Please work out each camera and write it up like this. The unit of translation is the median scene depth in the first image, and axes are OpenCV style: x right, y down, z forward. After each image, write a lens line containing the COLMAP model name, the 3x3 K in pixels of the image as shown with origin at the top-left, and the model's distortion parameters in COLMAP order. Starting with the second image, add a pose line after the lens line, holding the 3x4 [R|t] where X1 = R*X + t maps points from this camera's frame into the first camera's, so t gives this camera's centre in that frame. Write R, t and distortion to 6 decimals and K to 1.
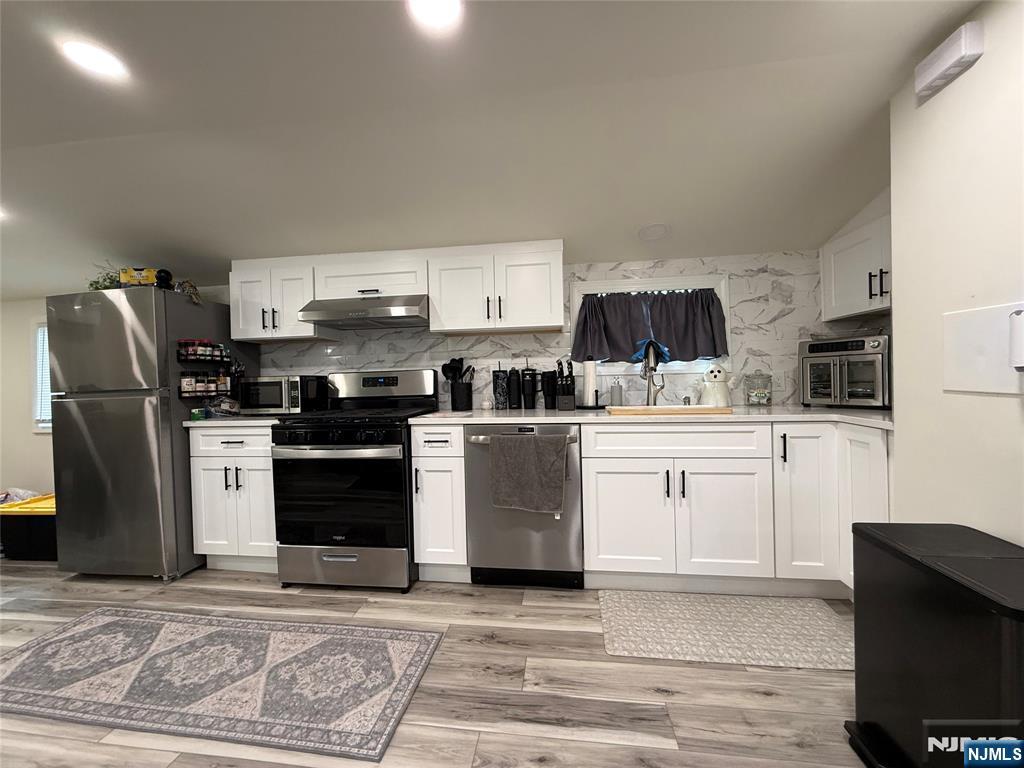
lens RADIAL K [[406.5, 0, 510.1], [0, 406.5, 383.3], [0, 0, 1]] dist [-0.000754, 0.000358]
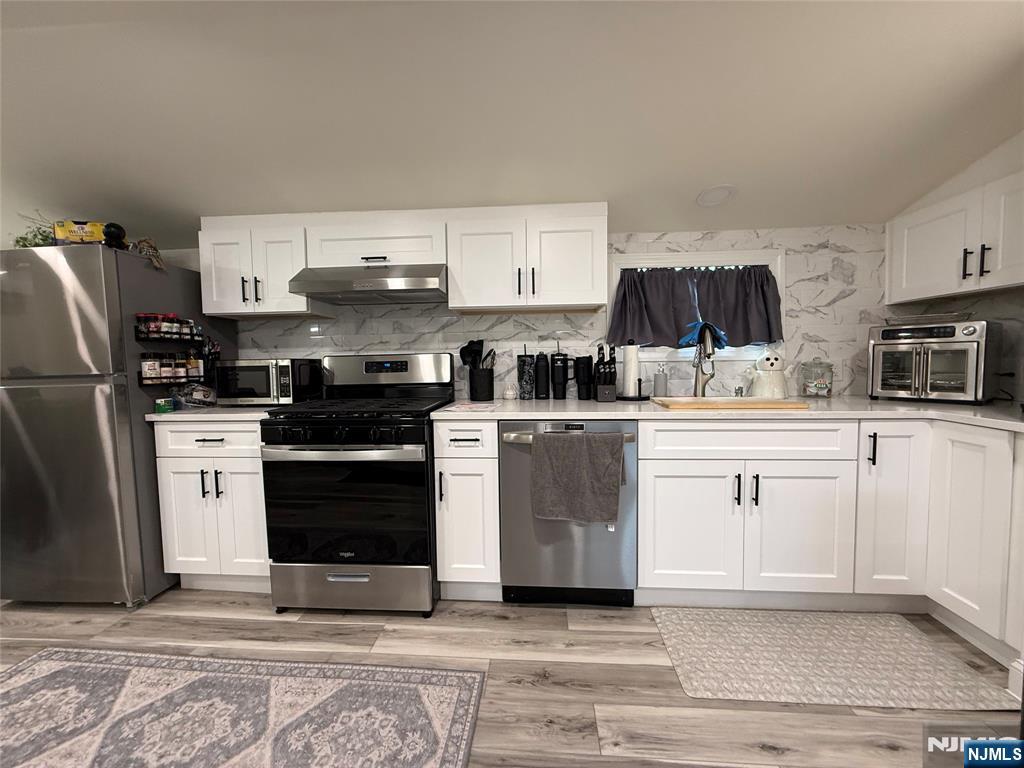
lens RADIAL K [[407.4, 0, 510.1], [0, 407.4, 383.0], [0, 0, 1]] dist [-0.000978, 0.000522]
pose [[0.998069, 0.005782, 0.061844, -0.131536], [-0.008634, 0.998906, 0.045954, -0.013035], [-0.061511, -0.046400, 0.997027, 0.150349]]
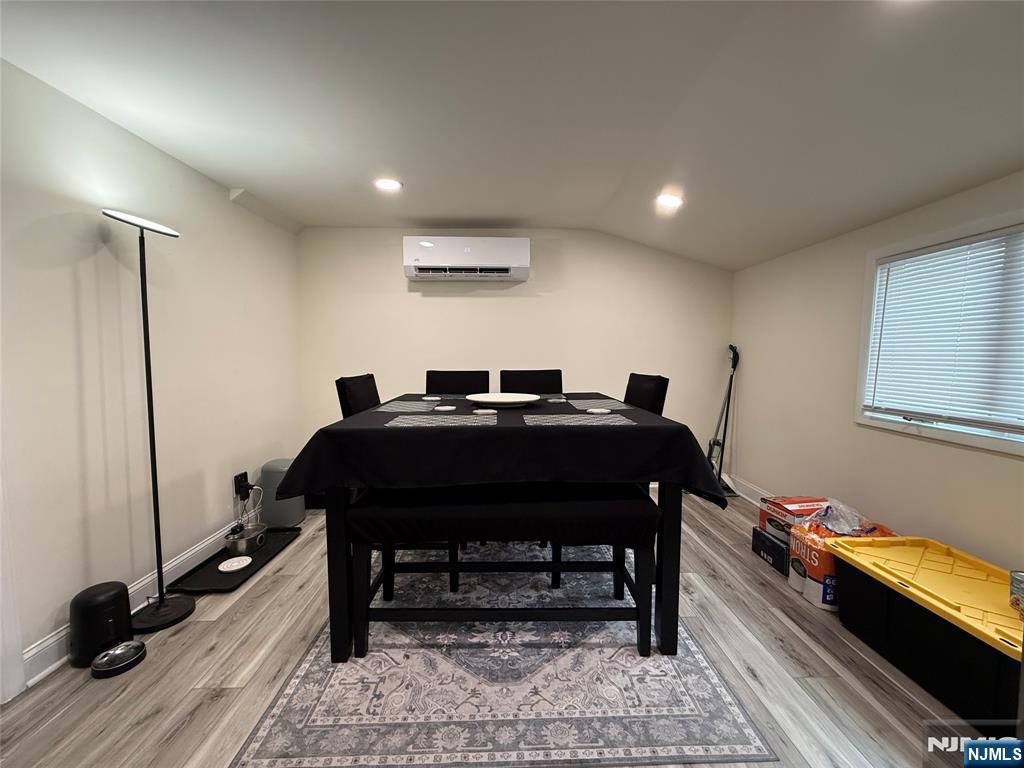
lens RADIAL K [[405.9, 0, 512.0], [0, 405.9, 384.0], [0, 0, 1]] dist [-0.001184, -0.000009]
pose [[0.163614, 0.103211, -0.981111, -0.854532], [-0.010917, 0.994641, 0.102814, -0.010982], [0.986464, -0.006111, 0.163864, 0.445407]]
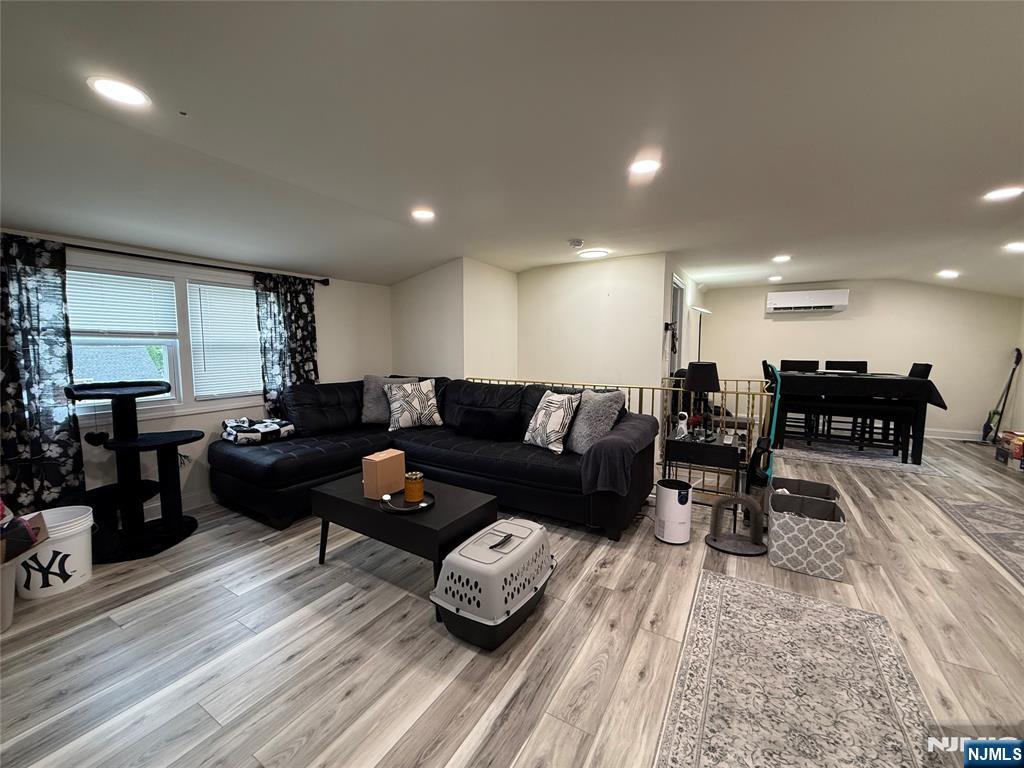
lens RADIAL K [[407.4, 0, 510.1], [0, 407.4, 383.0], [0, 0, 1]] dist [-0.000978, 0.000522]
pose [[-0.392432, 0.106352, -0.913612, 0.969457], [-0.004089, 0.993081, 0.117359, -0.072818], [0.919772, 0.049791, -0.389282, -0.195147]]
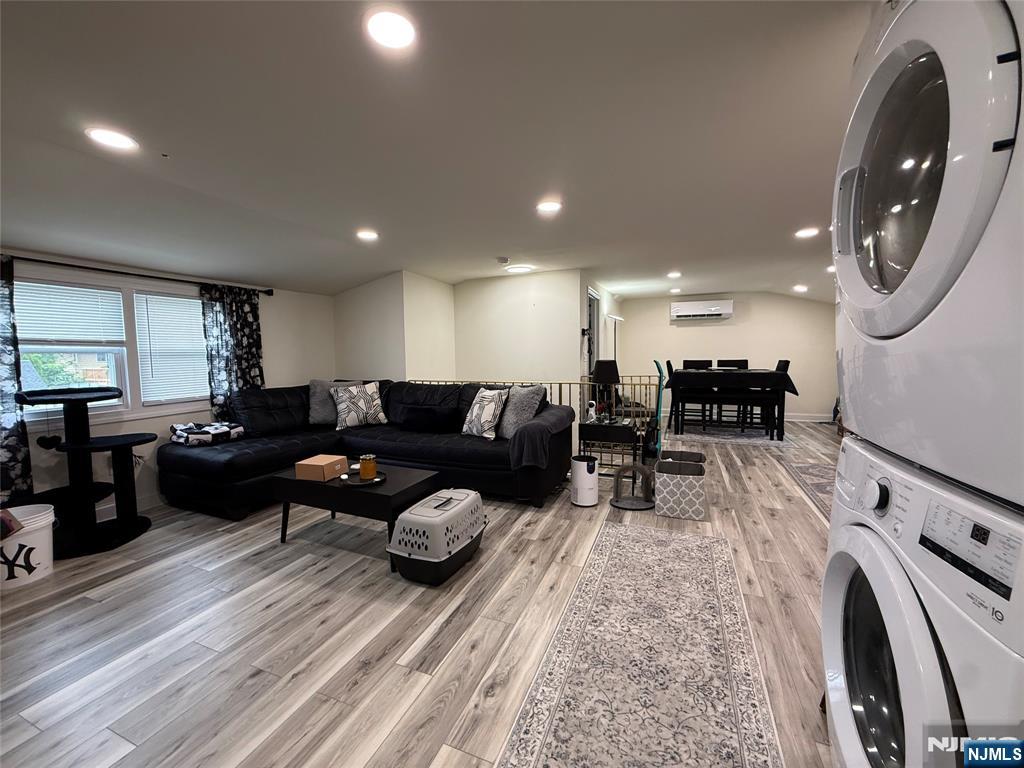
lens RADIAL K [[407.4, 0, 510.1], [0, 407.4, 383.0], [0, 0, 1]] dist [-0.000978, 0.000522]
pose [[-0.253249, 0.097097, -0.962516, 1.173683], [0.007771, 0.995122, 0.098342, -0.059261], [0.967370, 0.017426, -0.252769, -0.099652]]
